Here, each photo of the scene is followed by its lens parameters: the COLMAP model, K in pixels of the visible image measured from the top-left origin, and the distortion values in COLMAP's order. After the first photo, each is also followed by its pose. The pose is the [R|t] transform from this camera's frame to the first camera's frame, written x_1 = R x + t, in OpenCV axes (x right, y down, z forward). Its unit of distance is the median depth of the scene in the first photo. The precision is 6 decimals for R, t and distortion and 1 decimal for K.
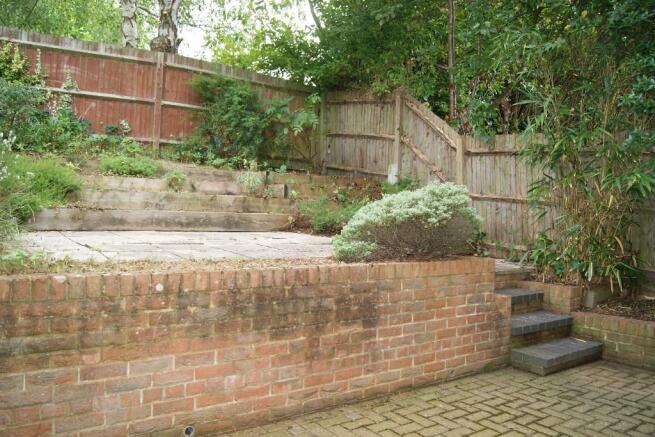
lens RADIAL K [[502.0, 0, 332.3], [0, 502.0, 221.0], [0, 0, 1]] dist [-0.057940, 0.000219]
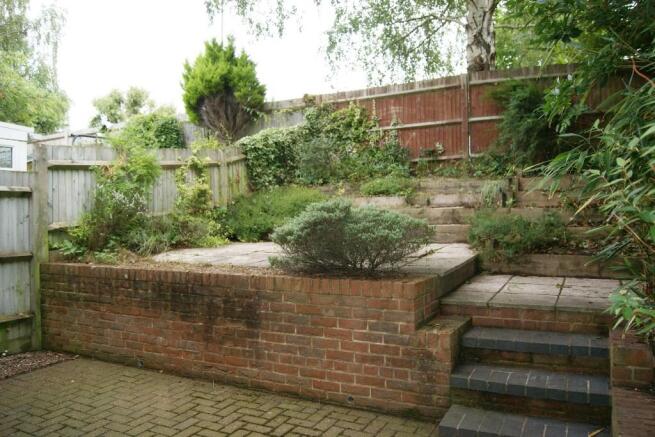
lens RADIAL K [[502.0, 0, 332.3], [0, 502.0, 221.0], [0, 0, 1]] dist [-0.057940, 0.000219]
pose [[0.495700, -0.020897, -0.868242, 1.135817], [0.012807, 0.999778, -0.016751, -0.017966], [0.868399, -0.002816, 0.495858, 0.548894]]
